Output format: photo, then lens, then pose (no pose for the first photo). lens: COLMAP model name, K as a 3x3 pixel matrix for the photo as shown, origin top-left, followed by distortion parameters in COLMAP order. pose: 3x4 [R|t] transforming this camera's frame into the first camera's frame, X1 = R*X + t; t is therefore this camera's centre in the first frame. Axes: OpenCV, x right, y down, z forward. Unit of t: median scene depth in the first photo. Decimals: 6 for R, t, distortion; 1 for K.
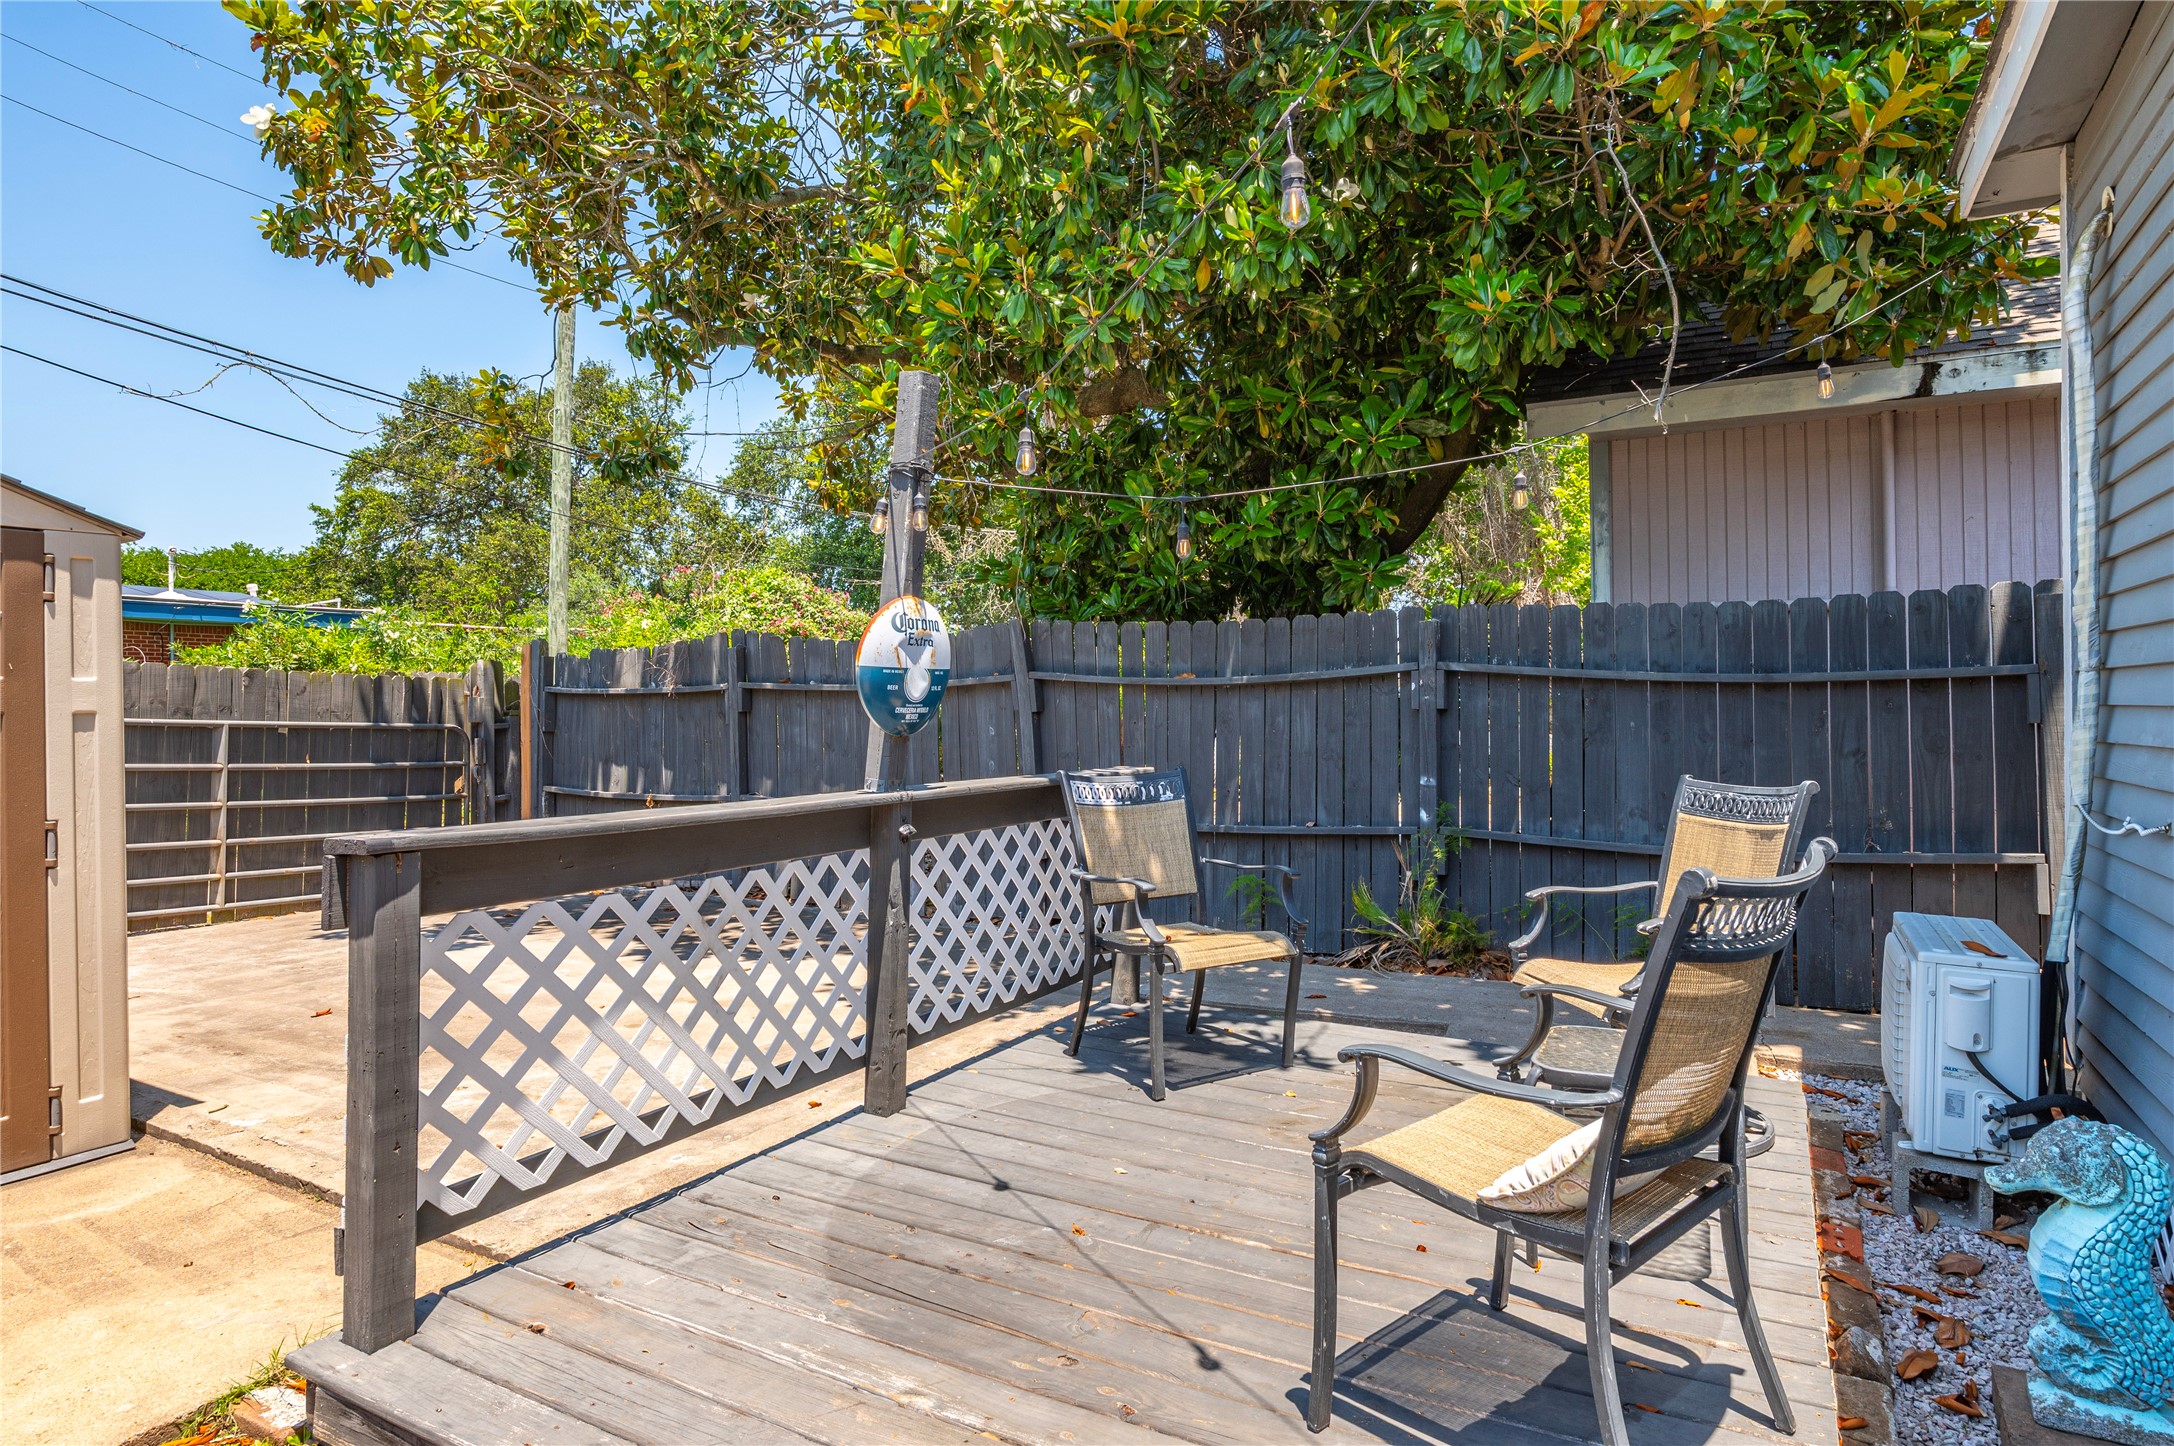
lens RADIAL K [[1190.7, 0, 1087.0], [0, 1190.7, 723.0], [0, 0, 1]] dist [-0.000948, -0.001574]
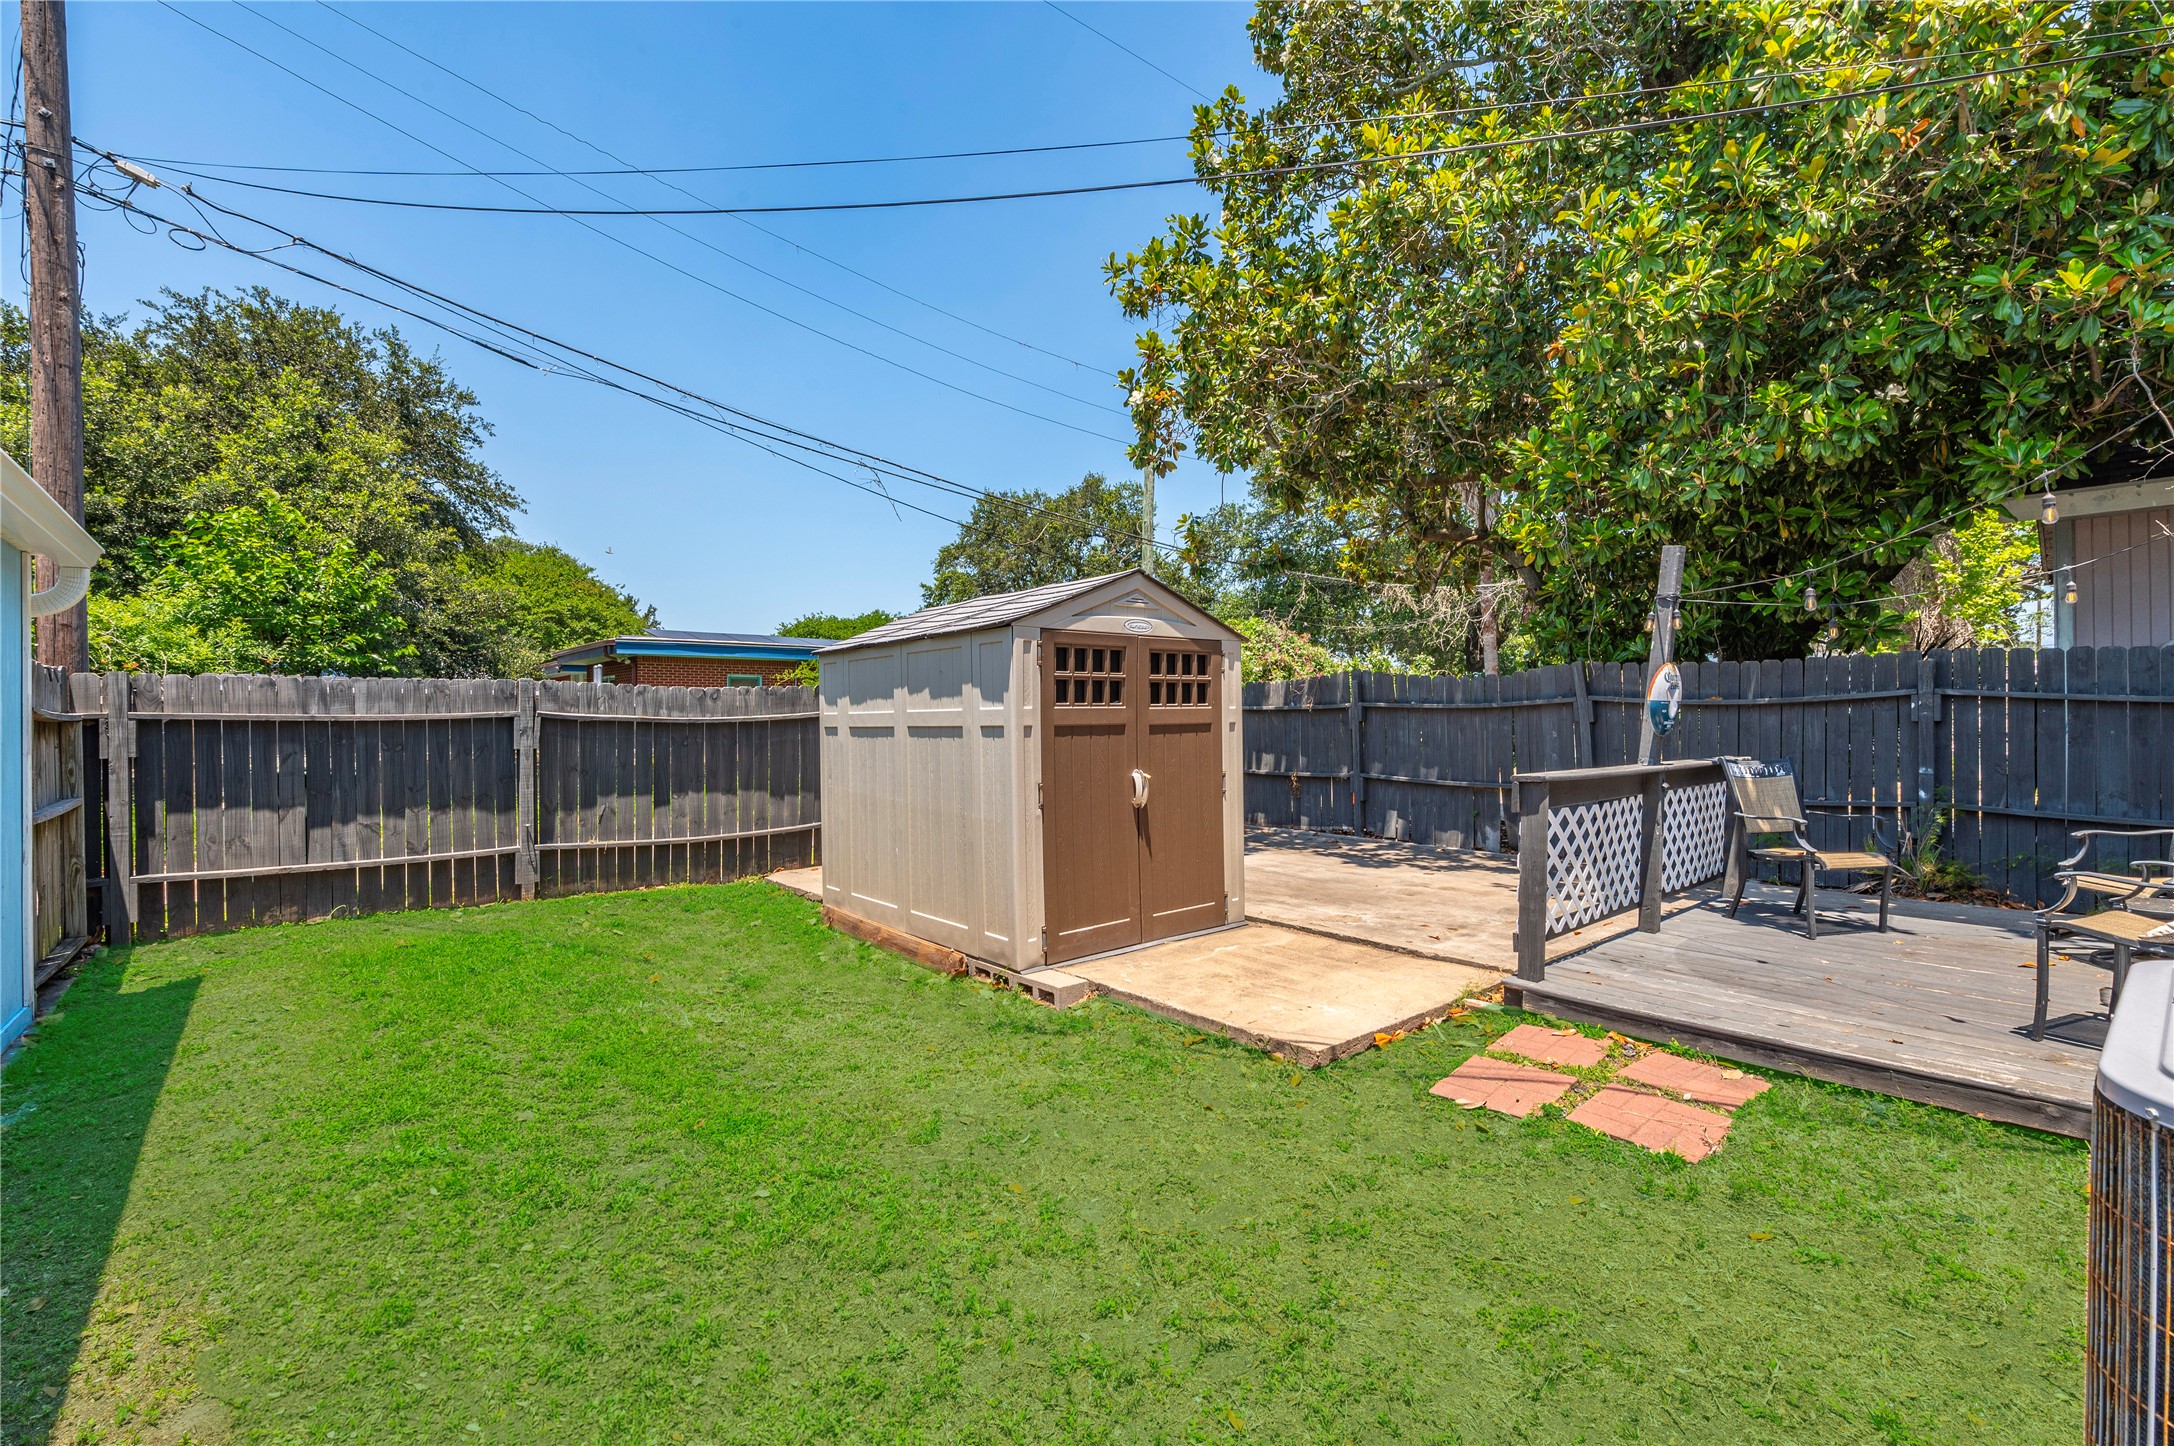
lens RADIAL K [[943.3, 0, 1082.7], [0, 943.3, 732.7], [0, 0, 1]] dist [-0.008724, 0.000399]
pose [[0.943521, 0.005991, -0.331260, -0.325882], [-0.004401, 0.999975, 0.005550, 0.000609], [0.331285, -0.003779, 0.943523, -0.446923]]
